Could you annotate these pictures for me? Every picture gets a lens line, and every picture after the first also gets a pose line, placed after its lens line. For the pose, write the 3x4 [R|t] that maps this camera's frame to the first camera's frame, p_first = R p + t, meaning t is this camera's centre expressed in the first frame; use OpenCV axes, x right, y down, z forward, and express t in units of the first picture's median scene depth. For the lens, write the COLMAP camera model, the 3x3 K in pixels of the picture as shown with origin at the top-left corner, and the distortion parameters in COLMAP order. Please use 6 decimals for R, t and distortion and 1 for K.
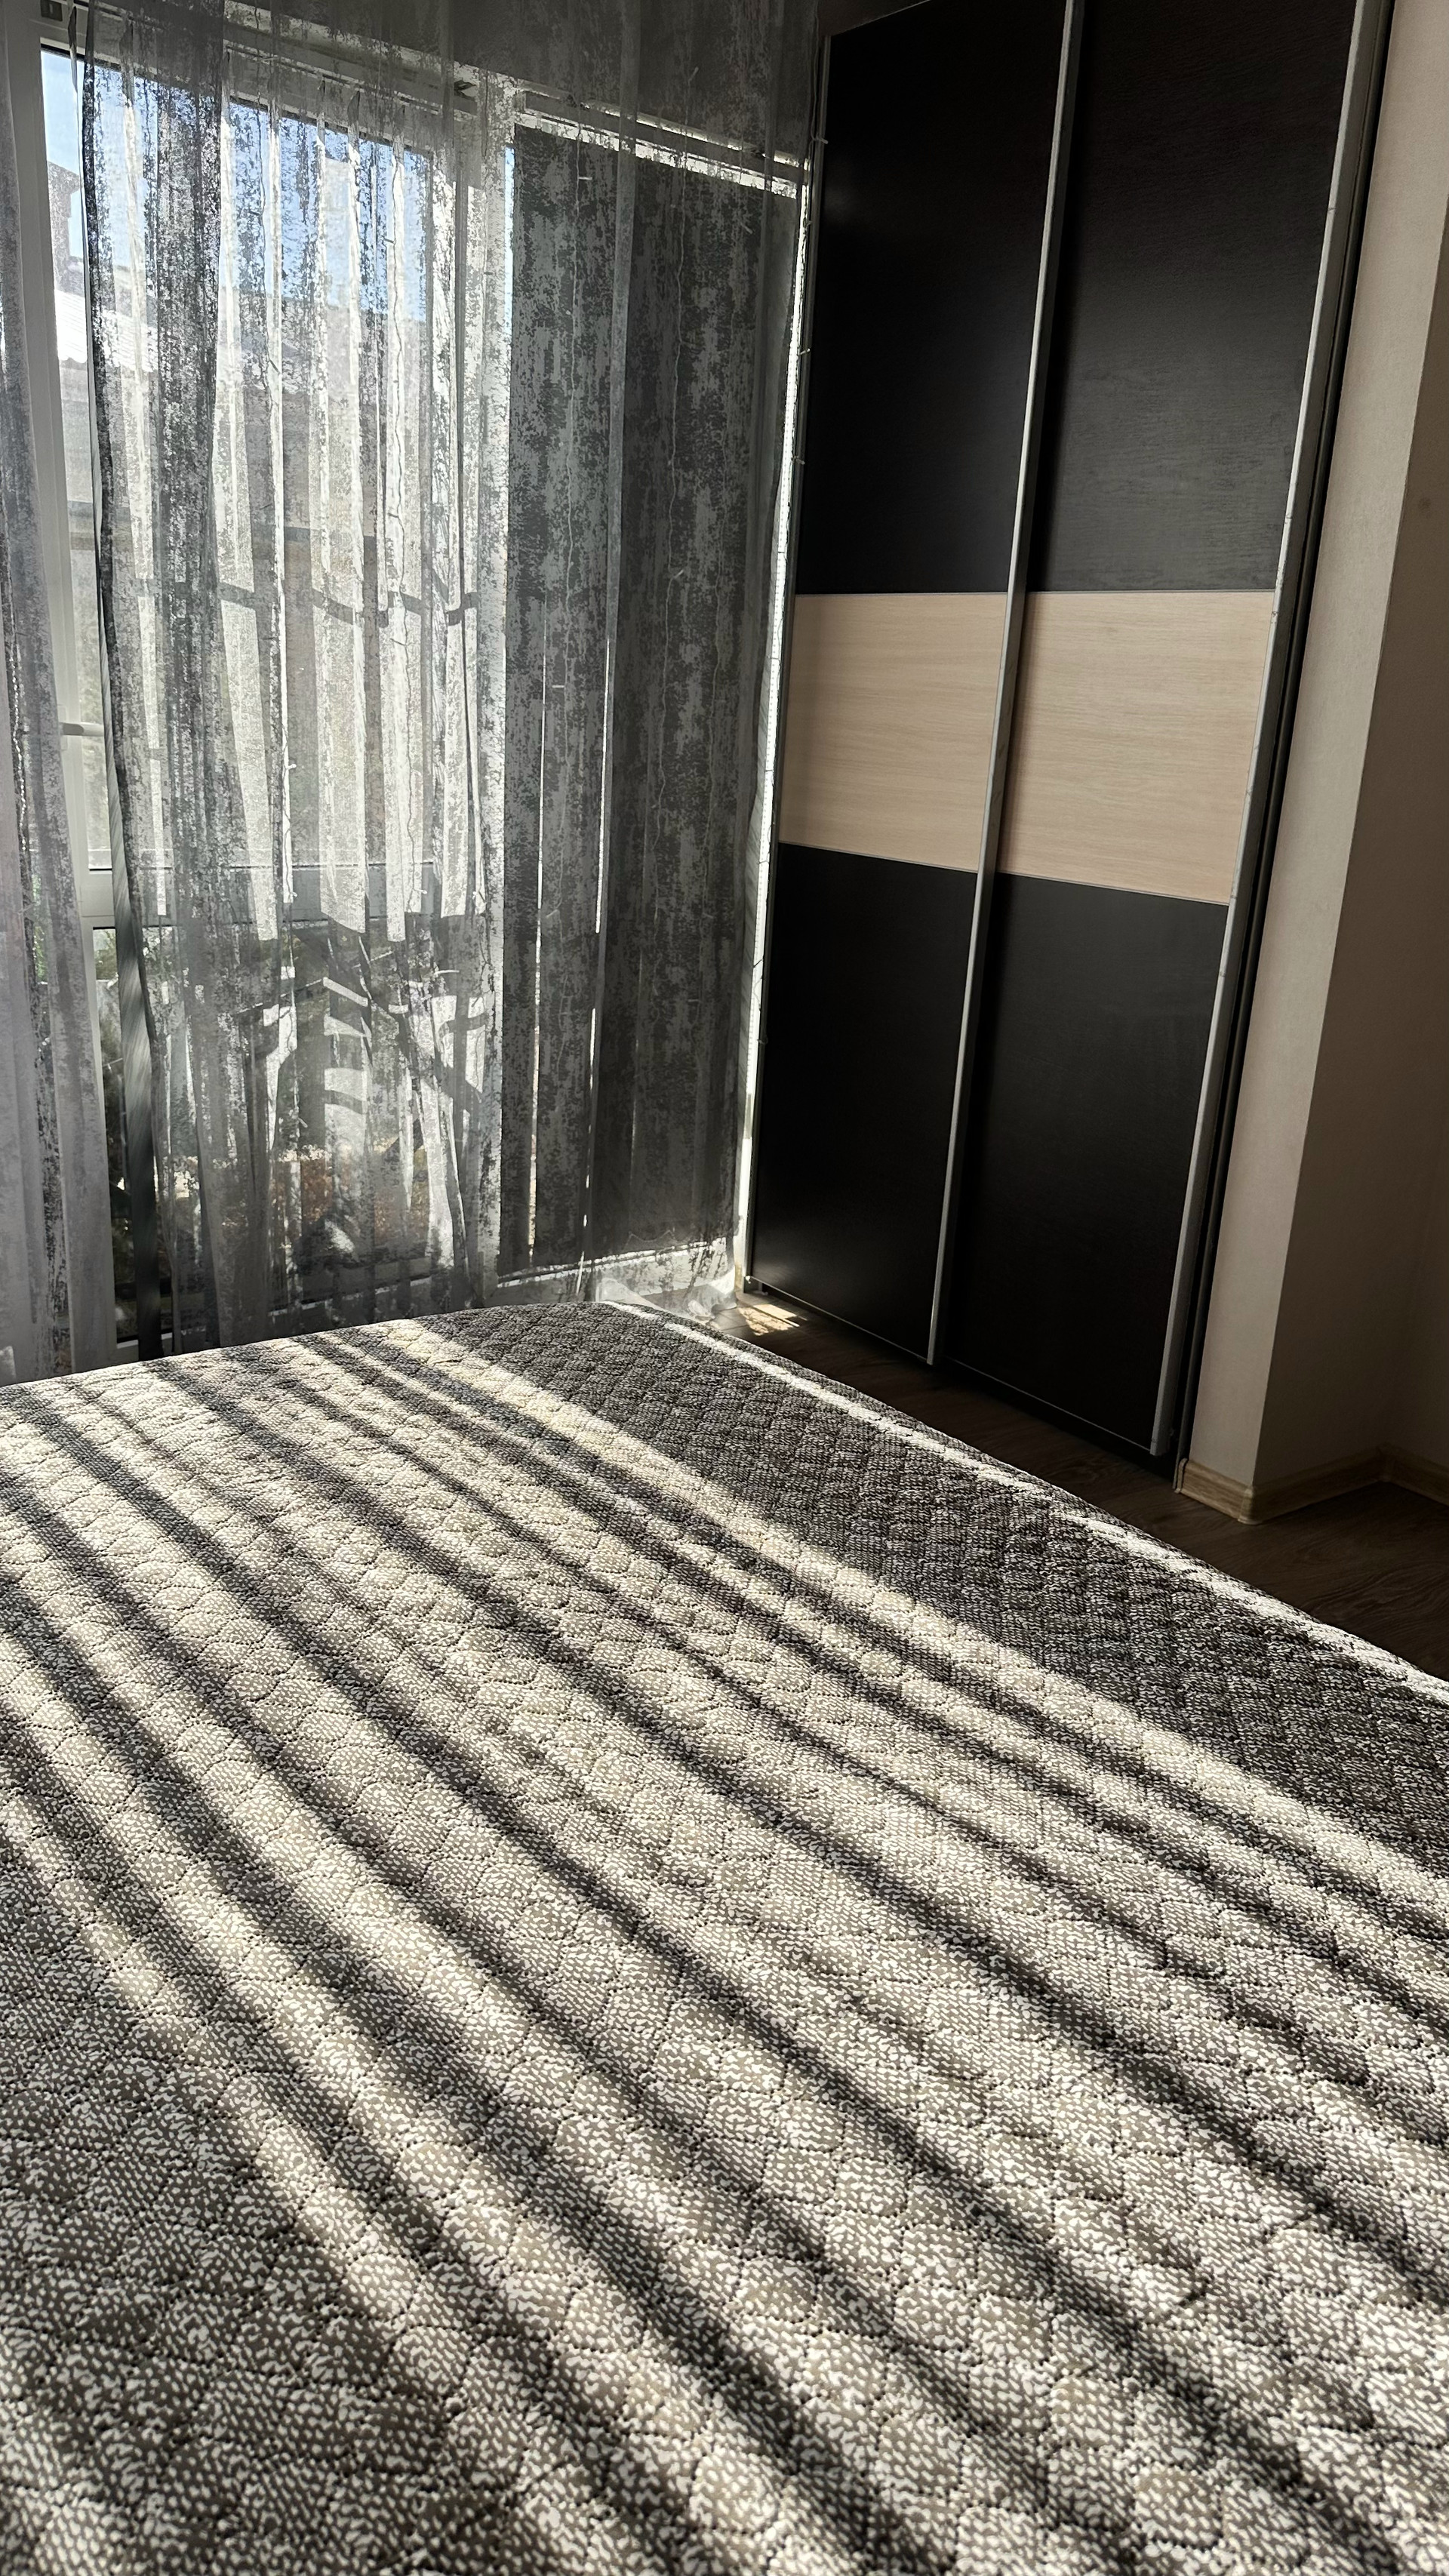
lens RADIAL K [[1818.2, 0, 761.1], [0, 1818.2, 1355.8], [0, 0, 1]] dist [0.072692, -0.090122]
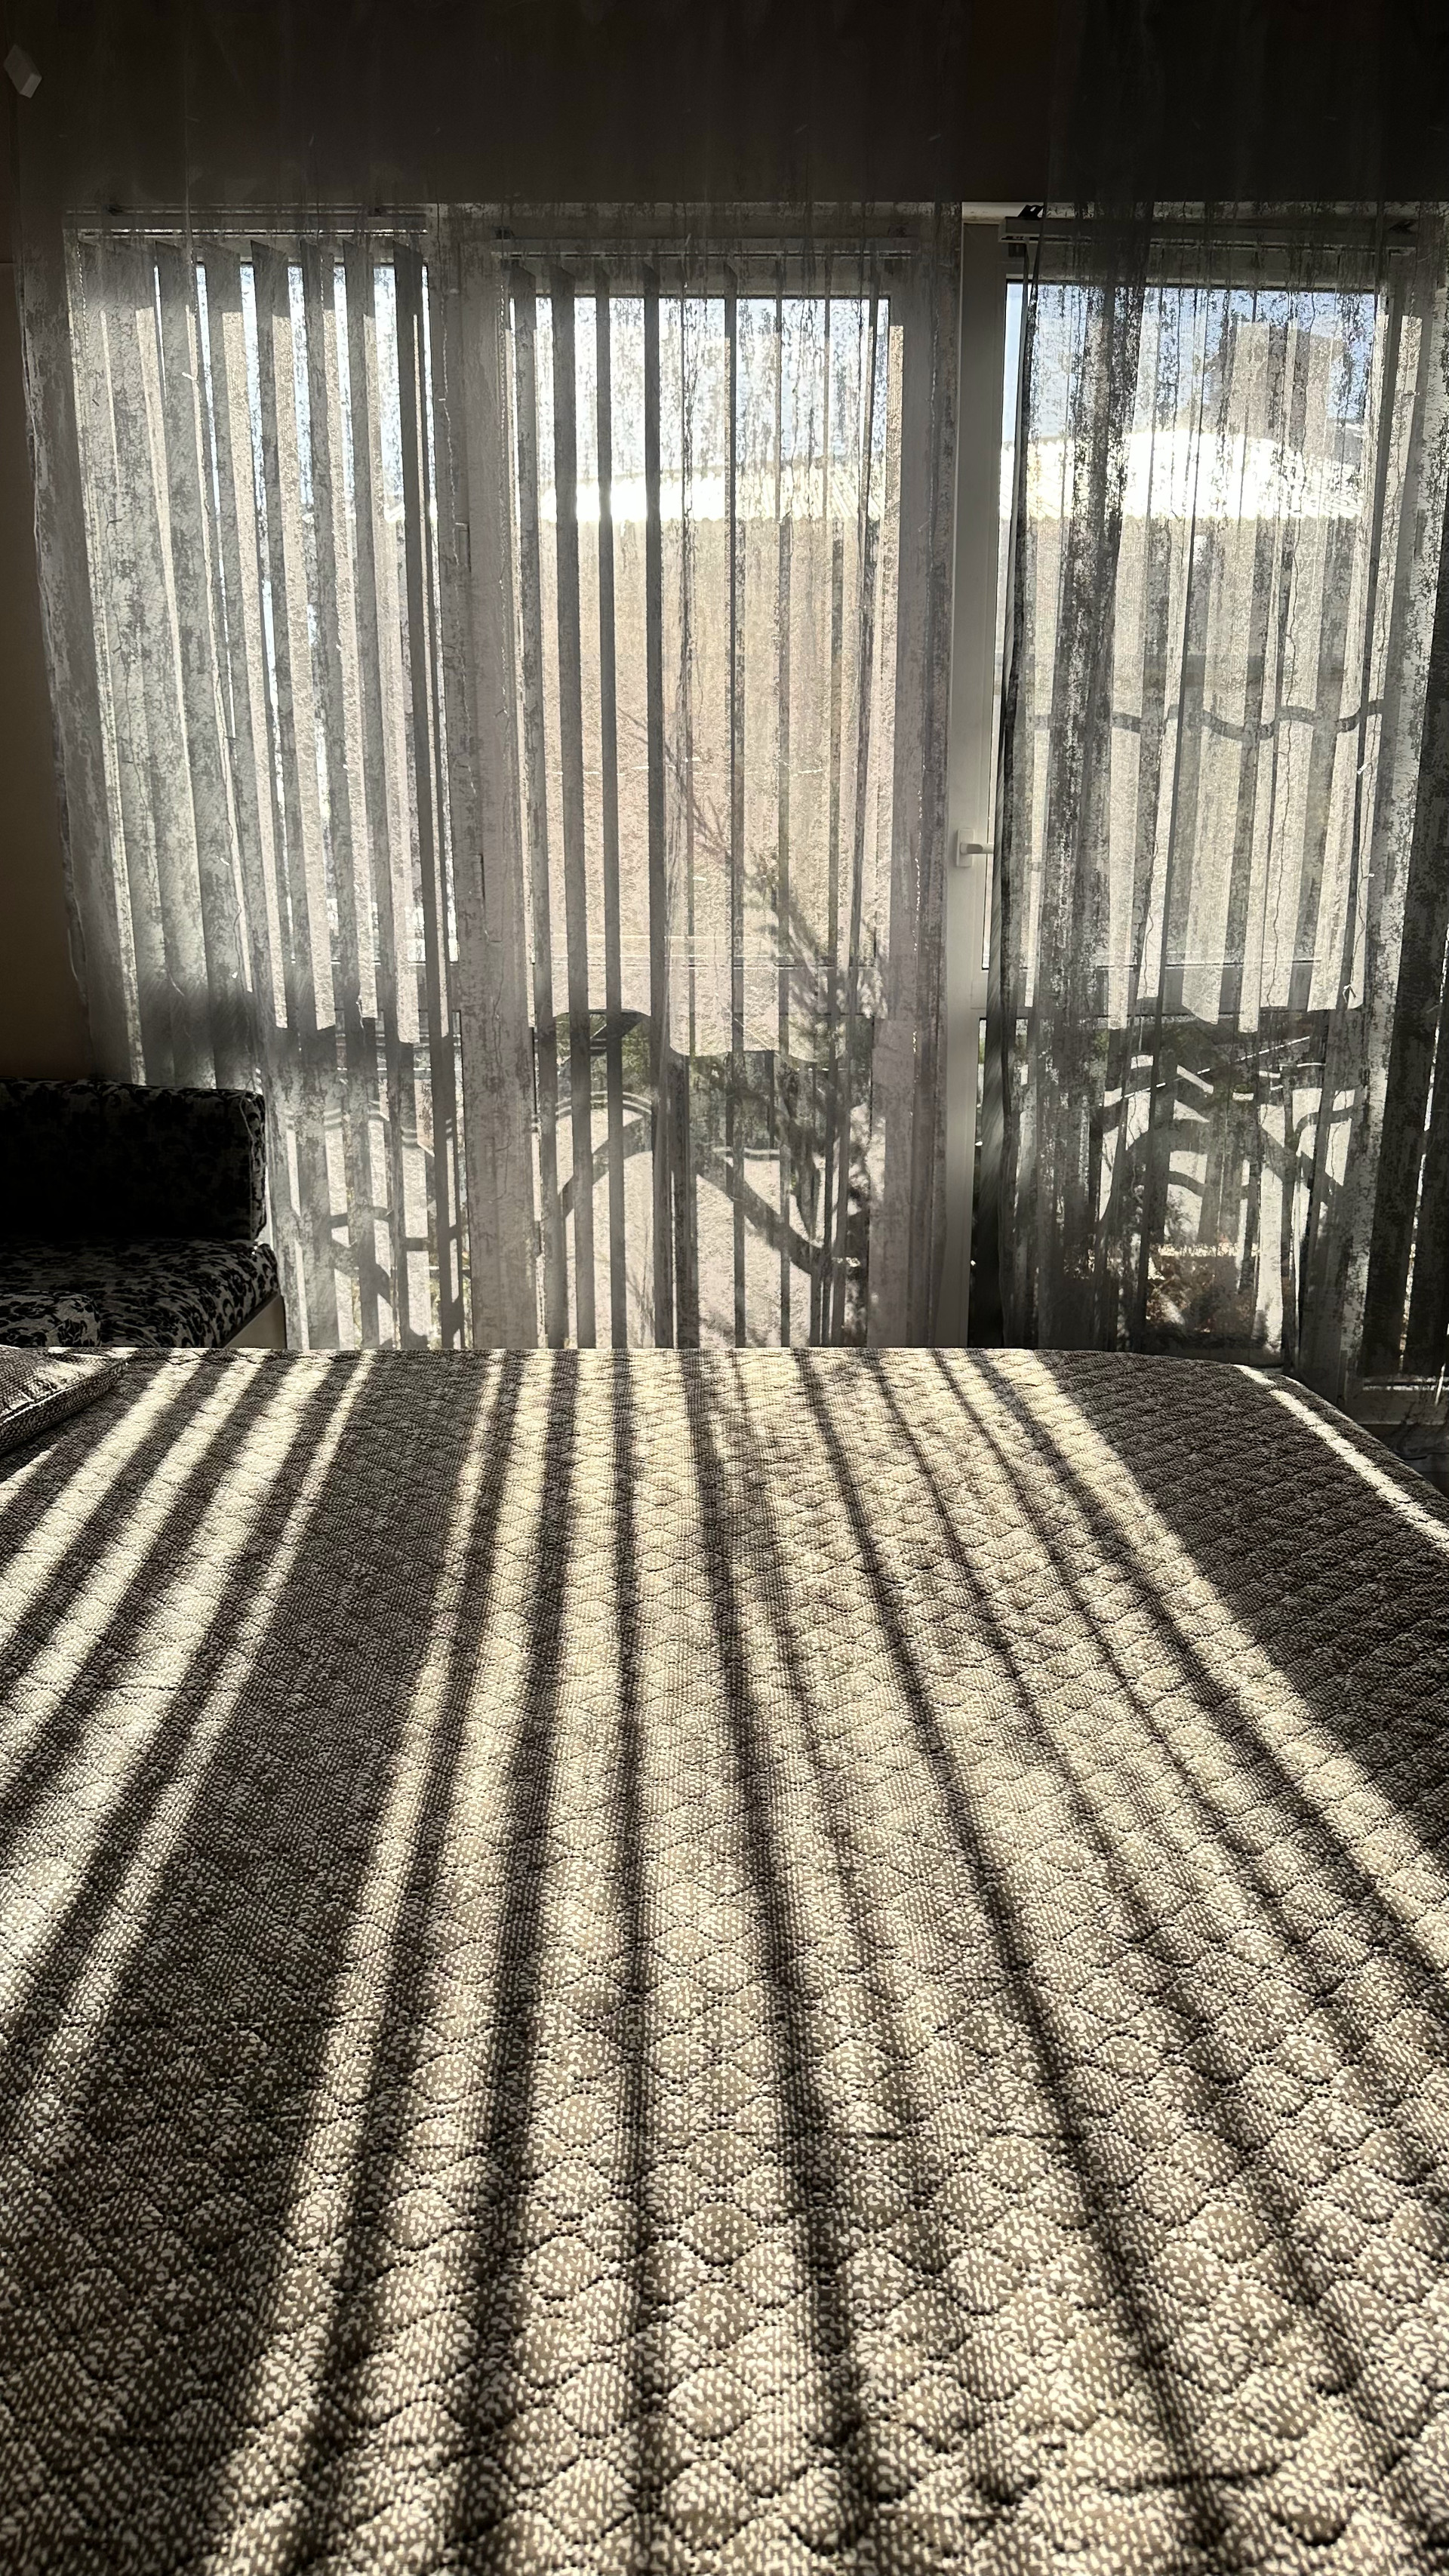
lens RADIAL K [[1818.2, 0, 719.7], [0, 1818.2, 1374.1], [0, 0, 1]] dist [0.072692, -0.090122]
pose [[0.795517, 0.130625, -0.591685, 0.221130], [-0.163921, 0.986470, -0.002610, 0.019909], [0.583338, 0.099066, 0.806165, -0.004393]]
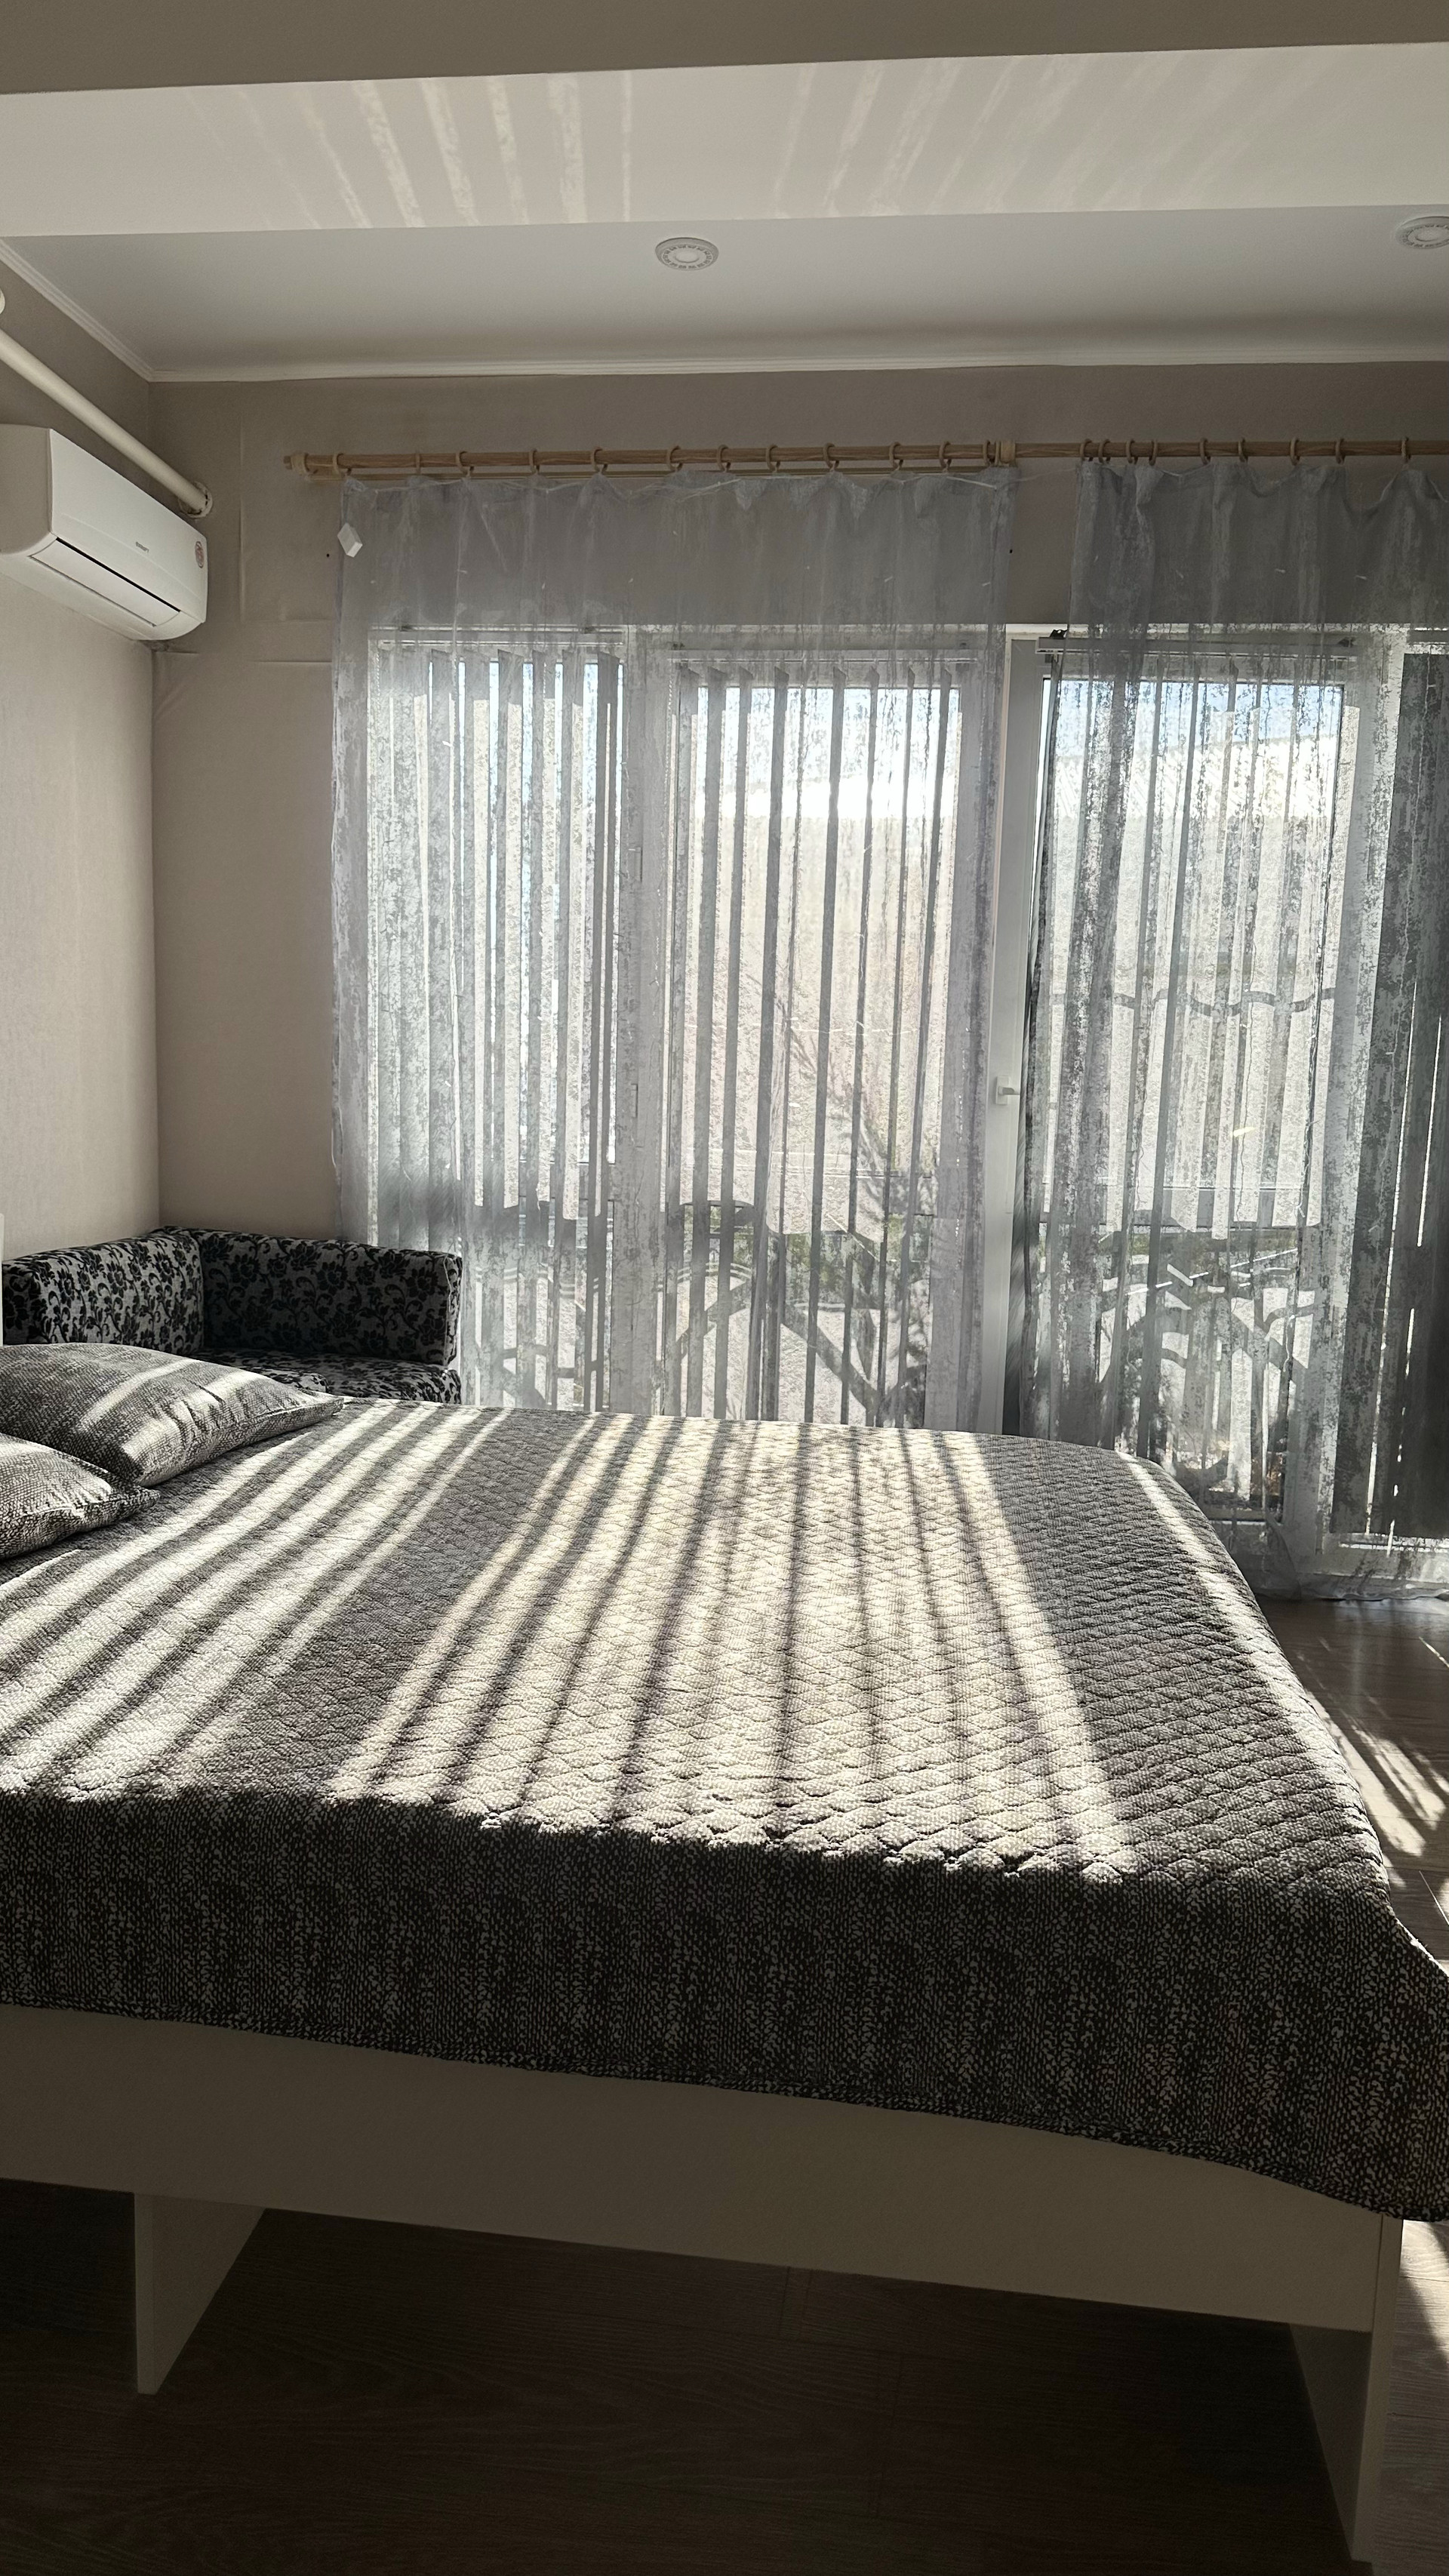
lens RADIAL K [[1818.2, 0, 711.2], [0, 1818.2, 1464.1], [0, 0, 1]] dist [0.072692, -0.090122]
pose [[0.713220, 0.121062, -0.690406, 0.510341], [-0.227688, 0.971572, -0.064848, 0.110367], [0.662929, 0.203448, 0.720510, -0.186016]]
